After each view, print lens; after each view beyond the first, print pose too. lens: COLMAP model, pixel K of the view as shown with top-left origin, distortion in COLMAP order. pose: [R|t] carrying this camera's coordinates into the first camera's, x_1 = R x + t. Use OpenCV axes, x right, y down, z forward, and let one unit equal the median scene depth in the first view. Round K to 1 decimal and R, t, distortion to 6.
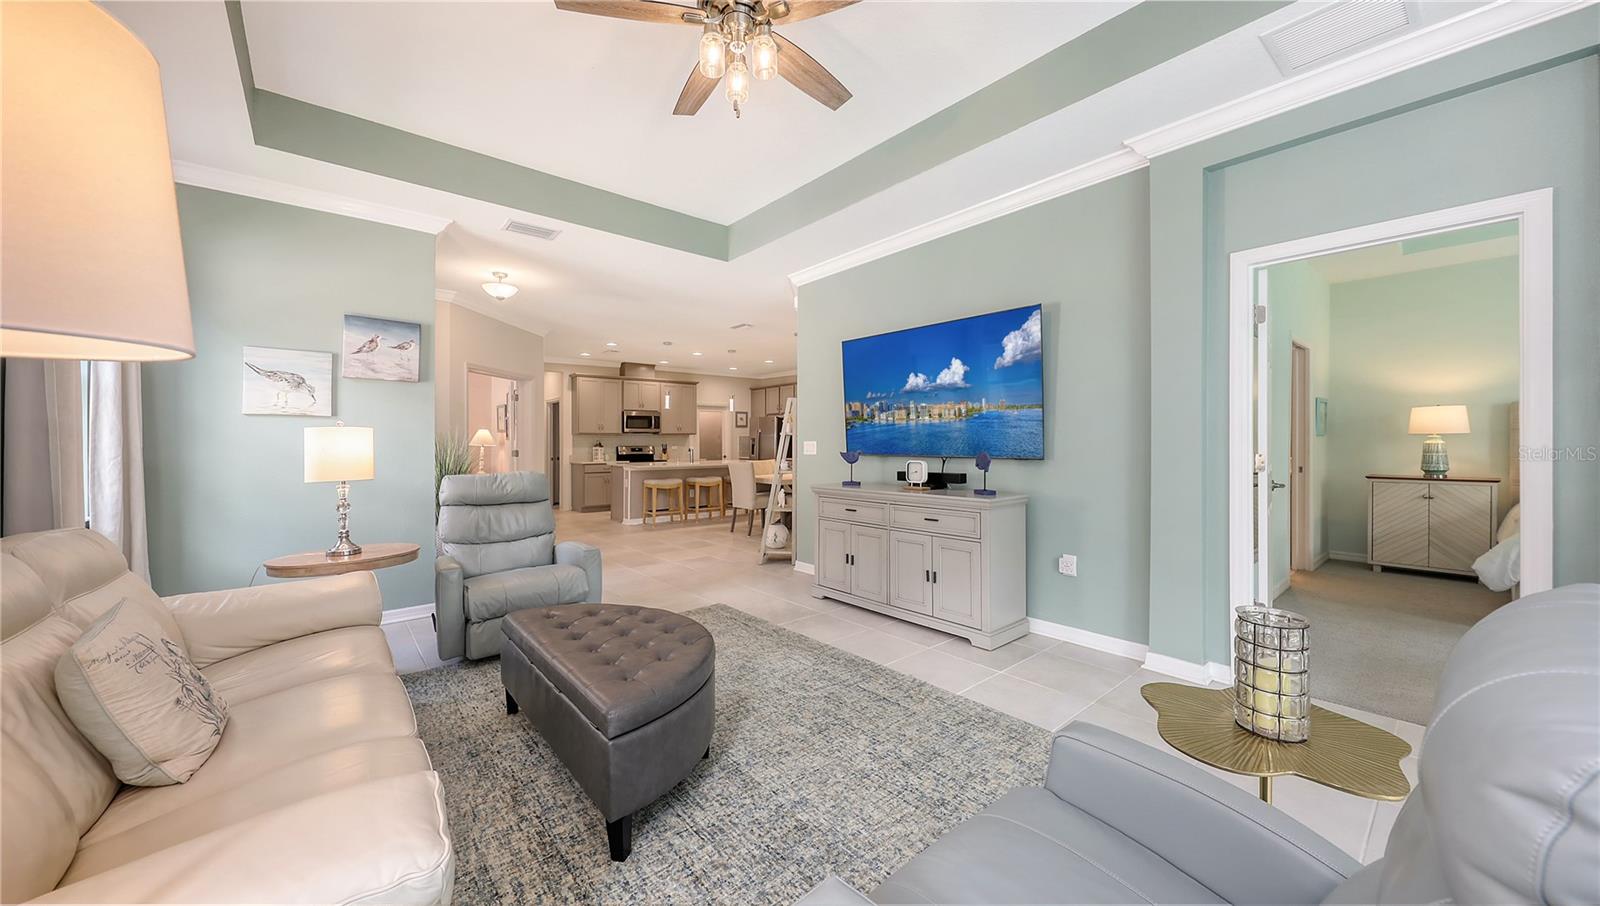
lens RADIAL K [[555.0, 0, 811.5], [0, 555.0, 447.5], [0, 0, 1]] dist [0.001698, 0.000036]
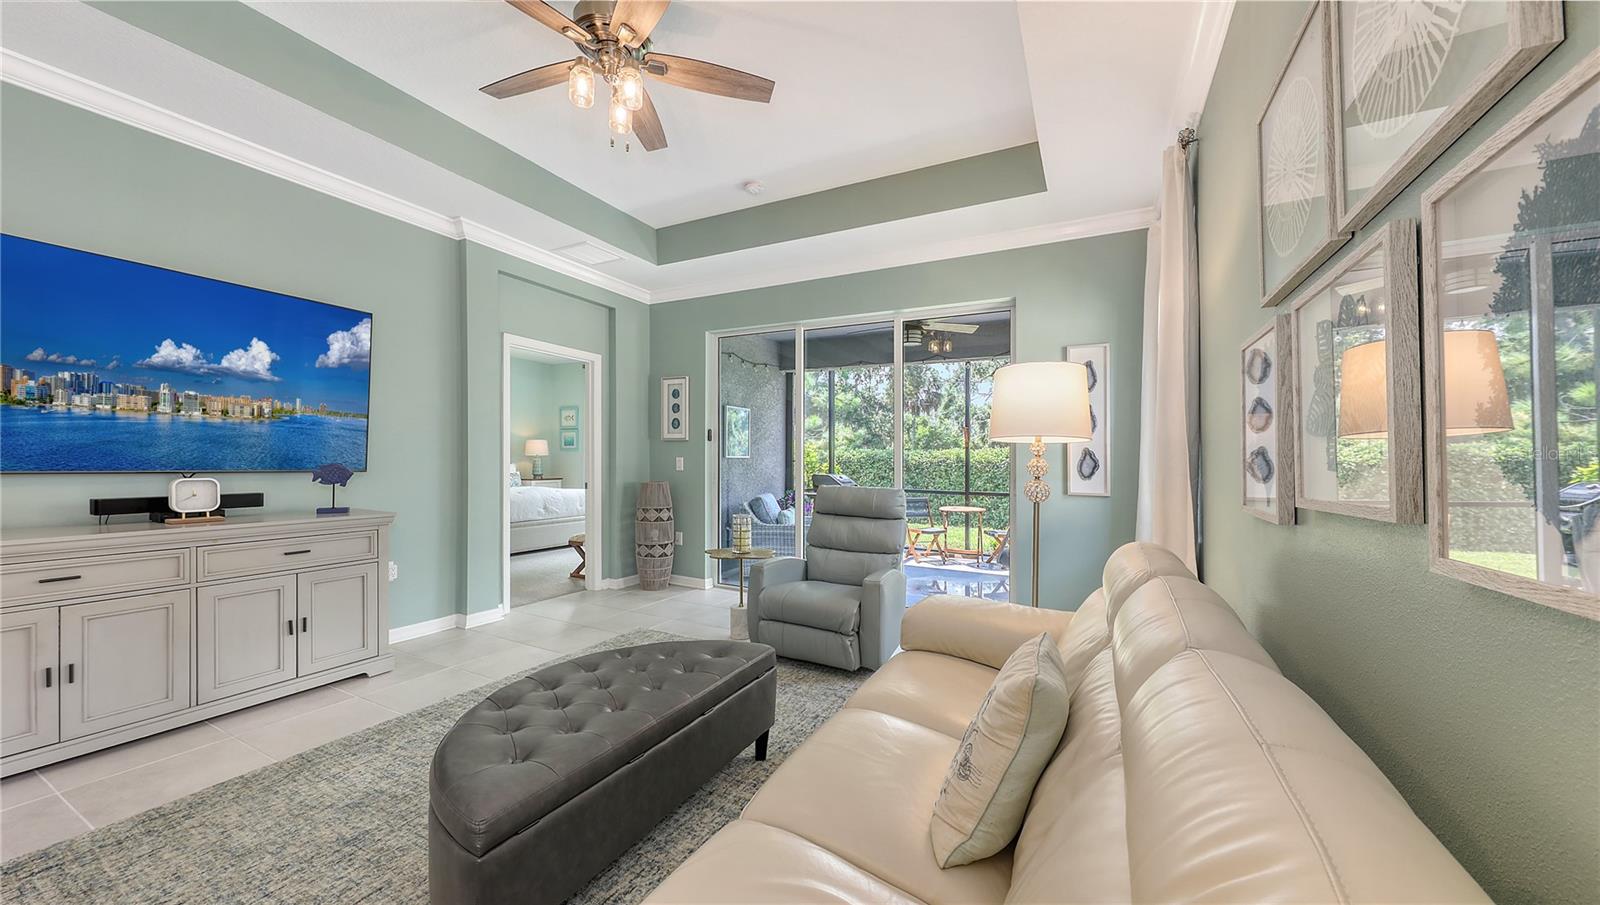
lens RADIAL K [[555.0, 0, 804.8], [0, 555.0, 457.4], [0, 0, 1]] dist [0.001698, 0.000036]
pose [[-0.378592, -0.000586, 0.925564, -0.714373], [-0.015003, 0.999872, -0.005504, -0.008314], [-0.925442, -0.015970, -0.378552, 0.599254]]
